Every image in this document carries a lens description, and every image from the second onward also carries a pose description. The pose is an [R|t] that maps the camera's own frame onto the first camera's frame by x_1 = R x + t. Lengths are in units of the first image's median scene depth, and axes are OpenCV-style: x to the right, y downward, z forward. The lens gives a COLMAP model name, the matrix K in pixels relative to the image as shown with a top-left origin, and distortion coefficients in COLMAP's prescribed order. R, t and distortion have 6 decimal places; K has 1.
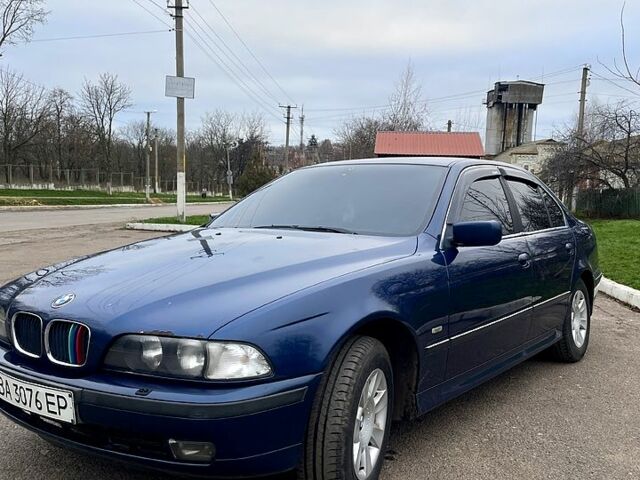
lens RADIAL K [[647.4, 0, 320.9], [0, 647.4, 239.8], [0, 0, 1]] dist [0.113314, -0.166984]
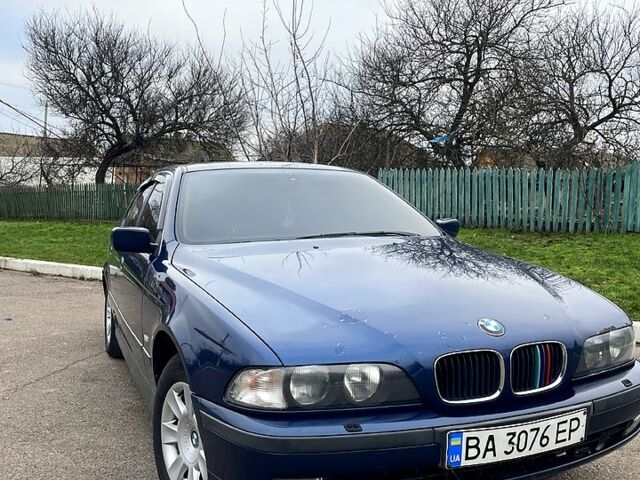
lens RADIAL K [[647.4, 0, 320.9], [0, 647.4, 239.8], [0, 0, 1]] dist [0.113314, -0.166984]
pose [[0.508584, -0.077017, 0.857561, -0.147283], [0.076471, 0.996096, 0.044107, -0.009399], [-0.857610, 0.043146, 0.512488, 0.087624]]
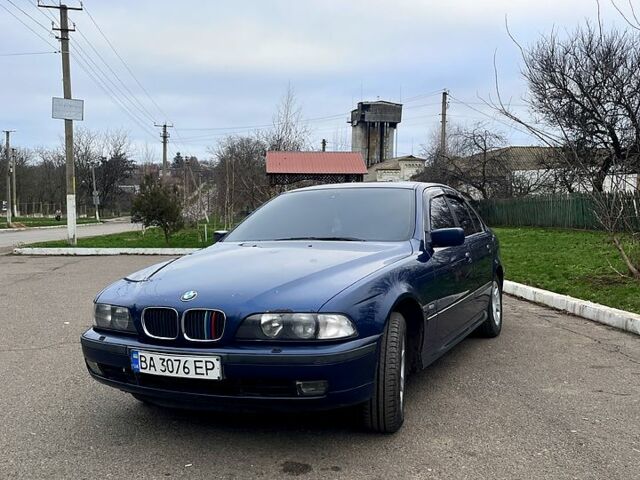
lens RADIAL K [[647.4, 0, 320.9], [0, 647.4, 239.8], [0, 0, 1]] dist [0.113314, -0.166984]
pose [[0.979378, -0.038320, 0.198368, -0.045767], [0.043346, 0.998838, -0.021058, 0.001878], [-0.197331, 0.029222, 0.979901, -0.045761]]
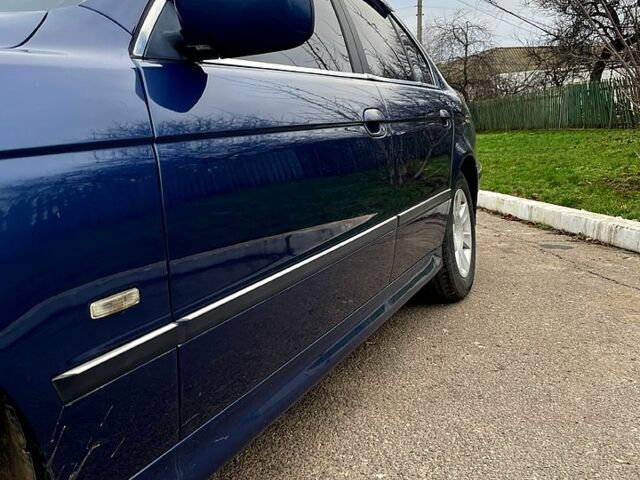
lens RADIAL K [[647.4, 0, 320.9], [0, 647.4, 239.8], [0, 0, 1]] dist [0.113314, -0.166984]
pose [[0.972520, -0.100504, 0.210007, 0.029086], [0.080781, 0.991653, 0.100492, 0.012095], [-0.218354, -0.080765, 0.972522, 0.096144]]
